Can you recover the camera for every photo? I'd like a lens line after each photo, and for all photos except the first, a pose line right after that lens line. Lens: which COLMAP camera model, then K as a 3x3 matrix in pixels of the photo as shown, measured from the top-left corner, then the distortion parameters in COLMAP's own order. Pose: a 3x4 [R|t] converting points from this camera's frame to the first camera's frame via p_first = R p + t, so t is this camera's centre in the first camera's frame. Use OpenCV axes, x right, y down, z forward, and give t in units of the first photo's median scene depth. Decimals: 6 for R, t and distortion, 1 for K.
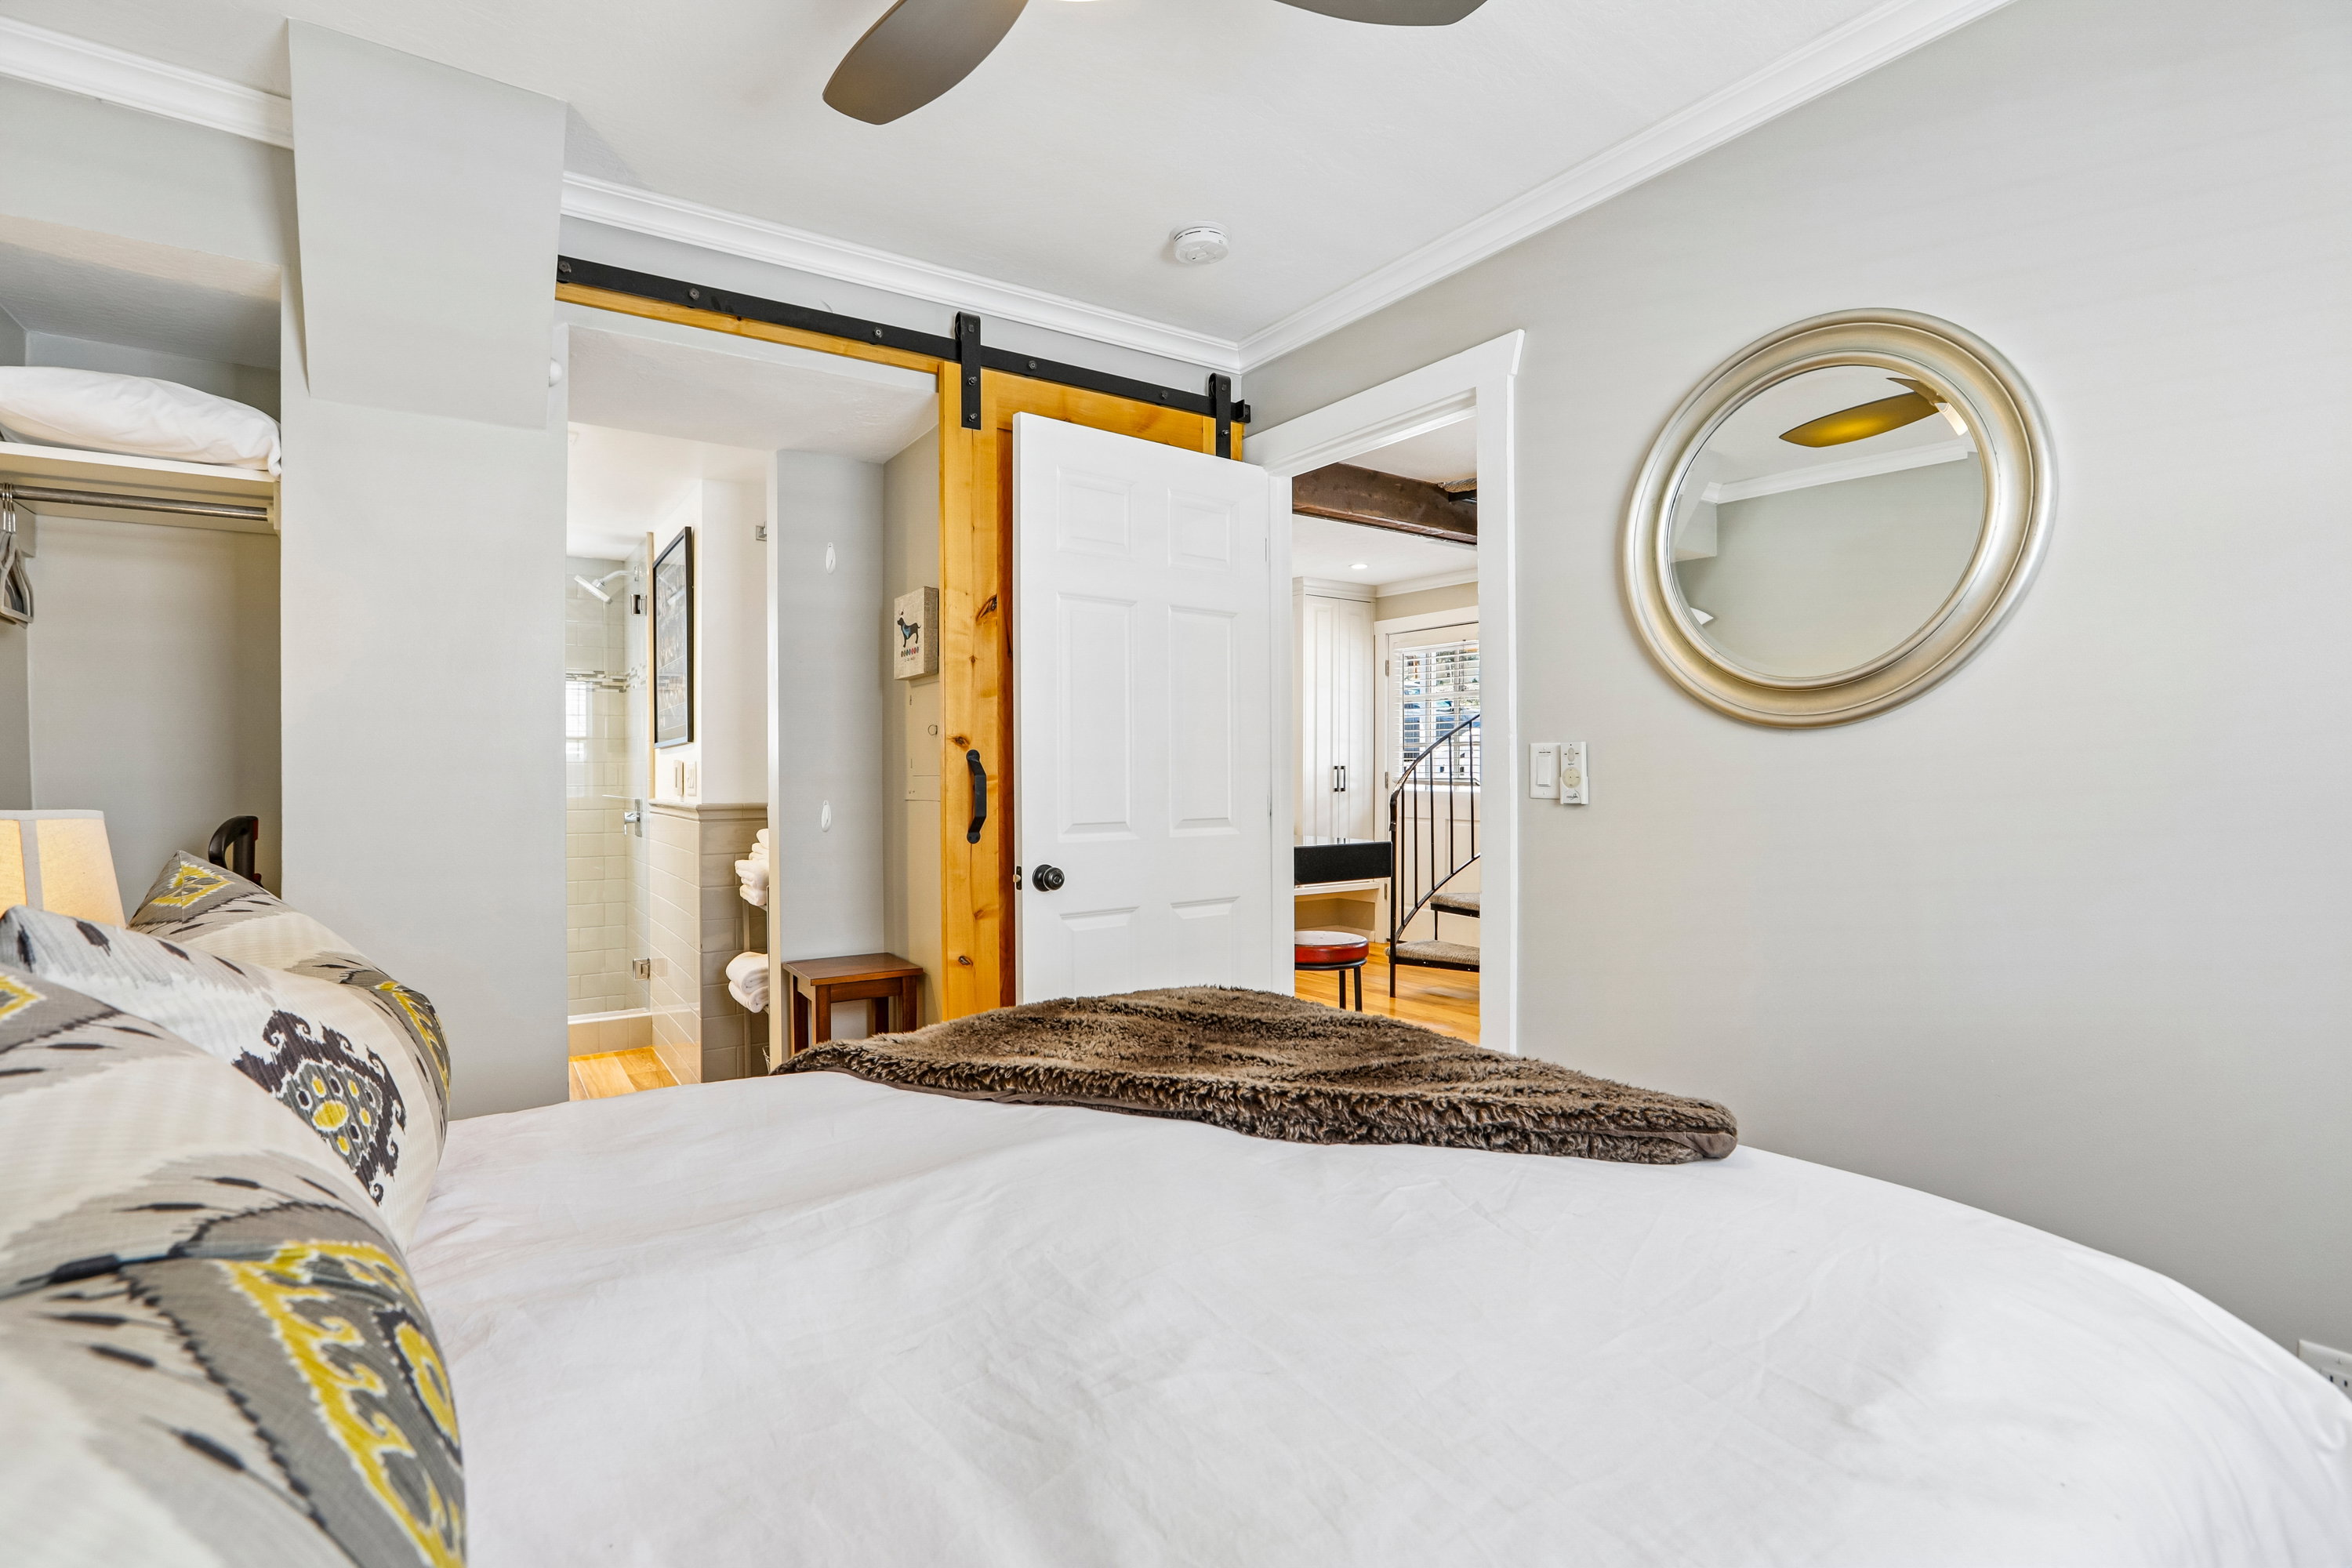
lens RADIAL K [[1112.3, 0, 1215.3], [0, 1112.3, 782.2], [0, 0, 1]] dist [-0.035719, 0.008761]
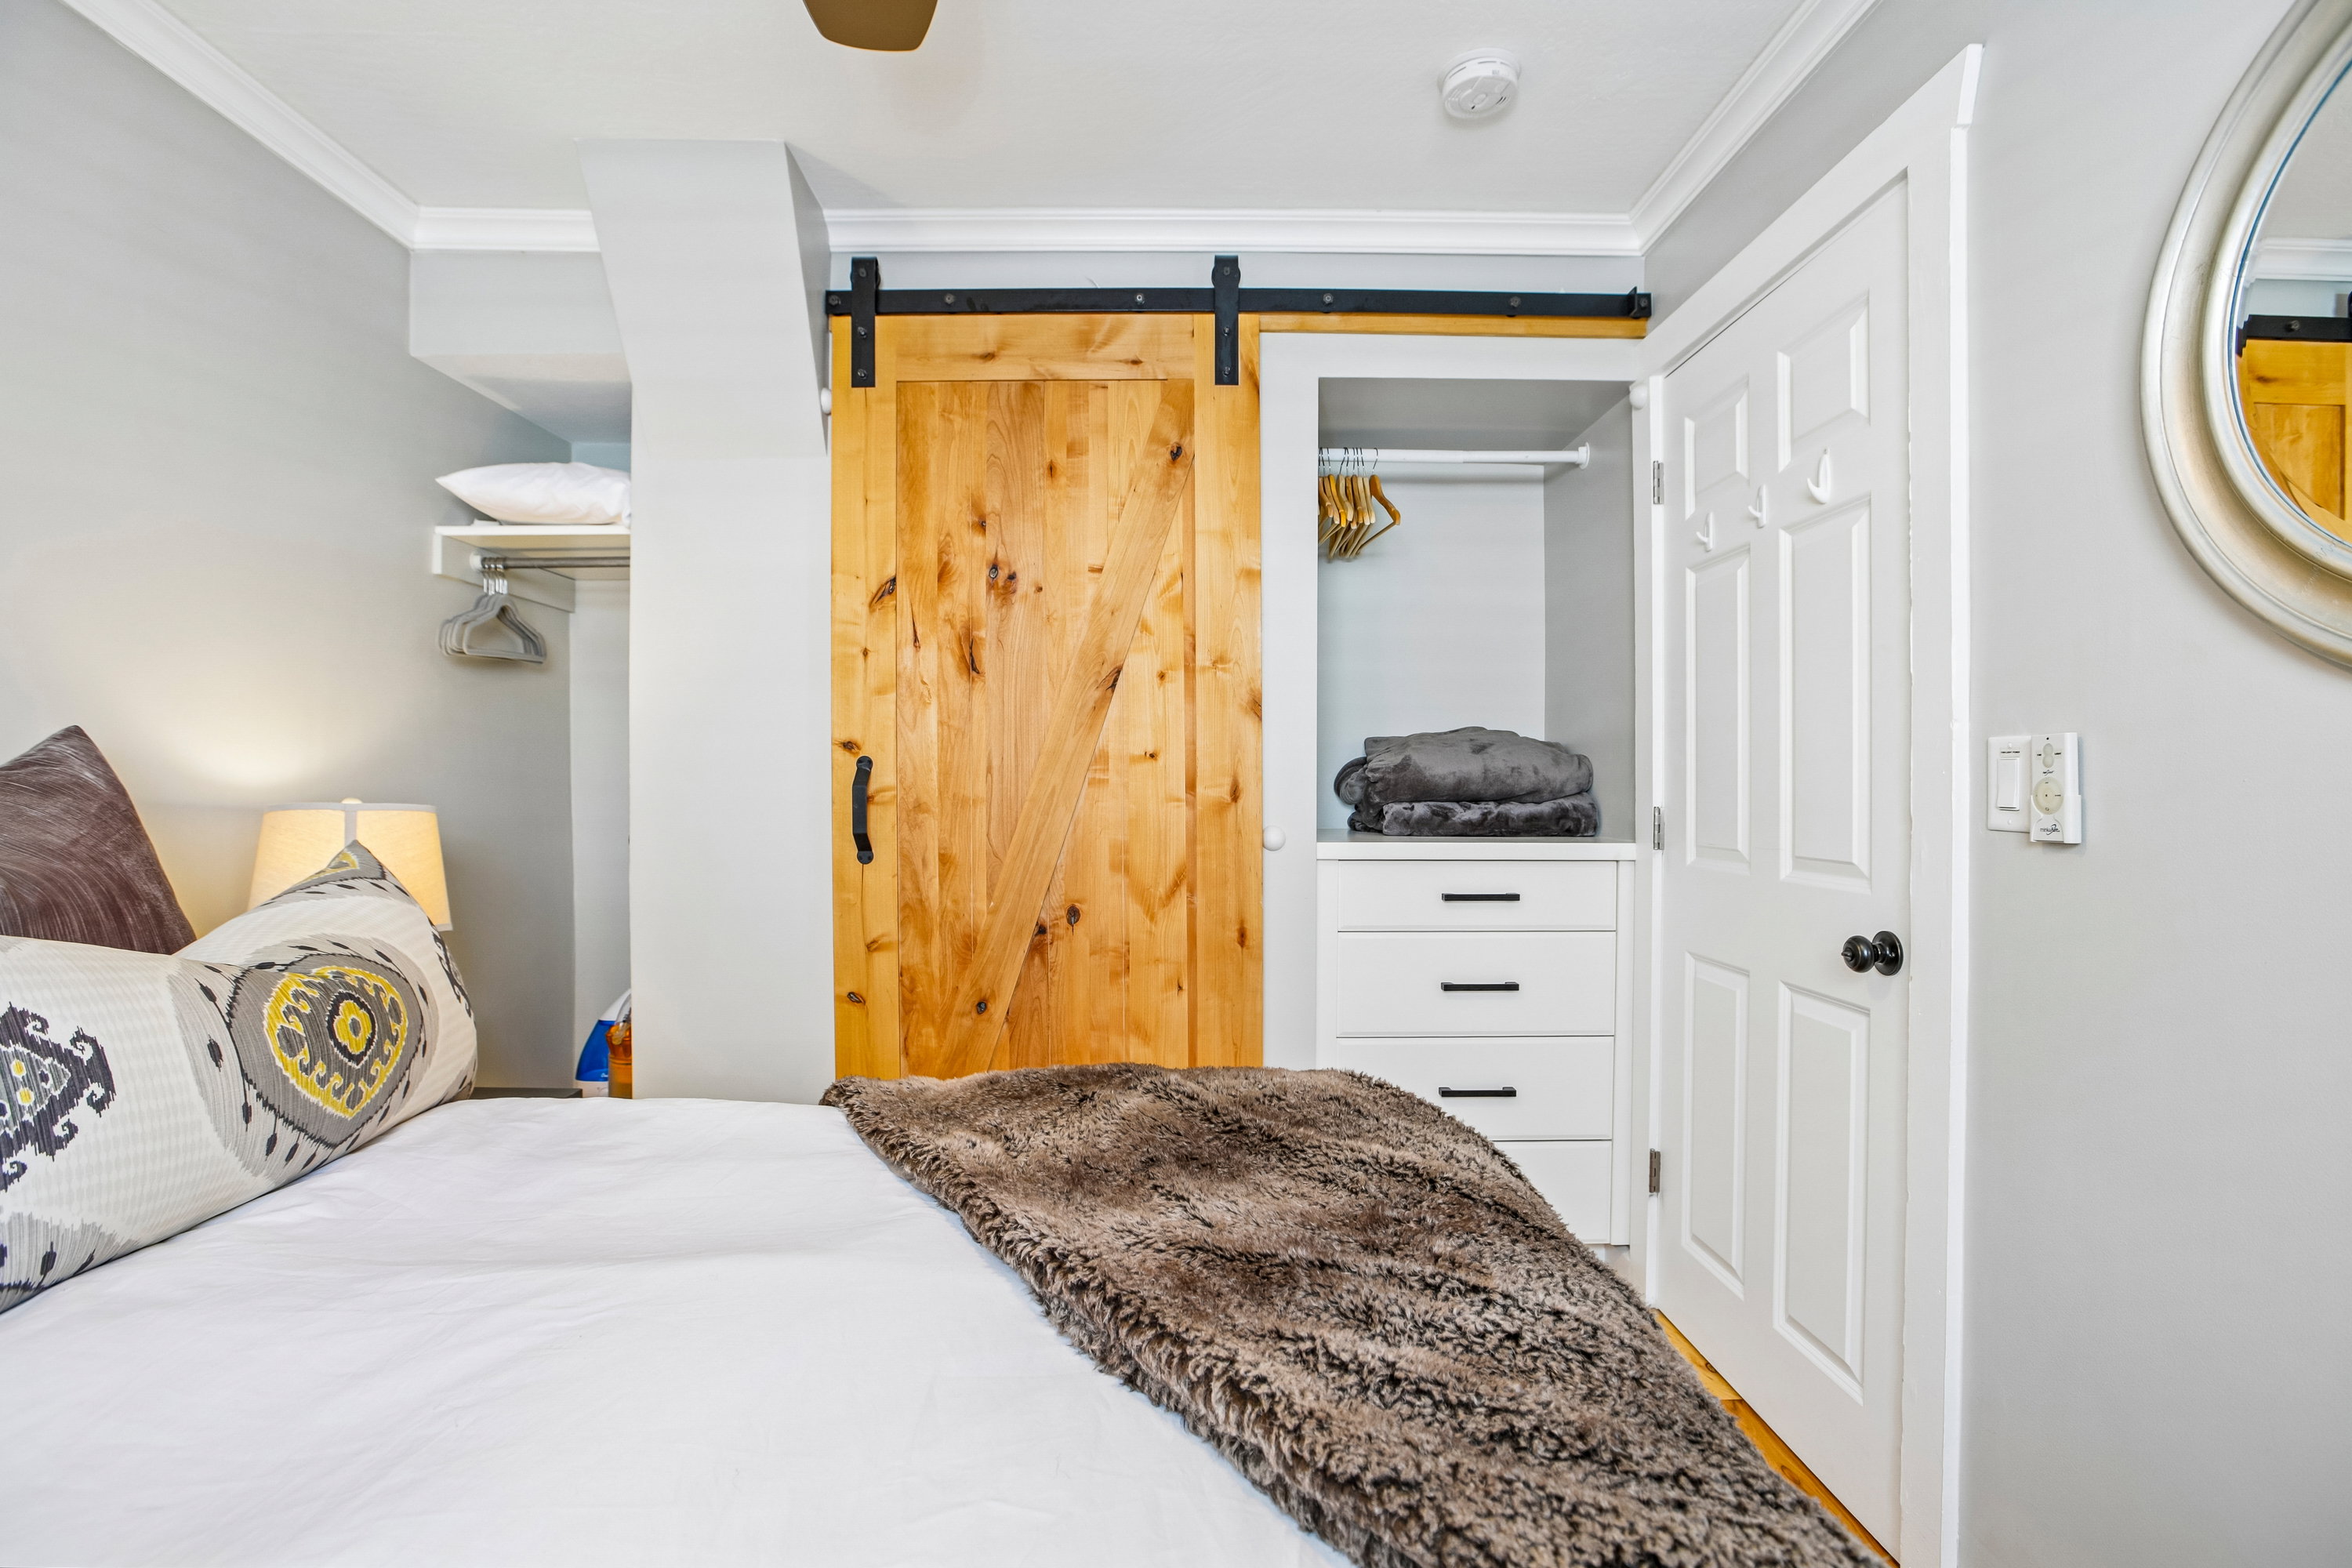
lens RADIAL K [[1202.8, 0, 1172.1], [0, 1202.8, 769.4], [0, 0, 1]] dist [0.014652, 0.000733]
pose [[0.811987, -0.000975, -0.583675, 0.392779], [-0.009886, 0.999832, -0.015422, -0.004818], [0.583592, 0.018293, 0.811841, 0.277478]]
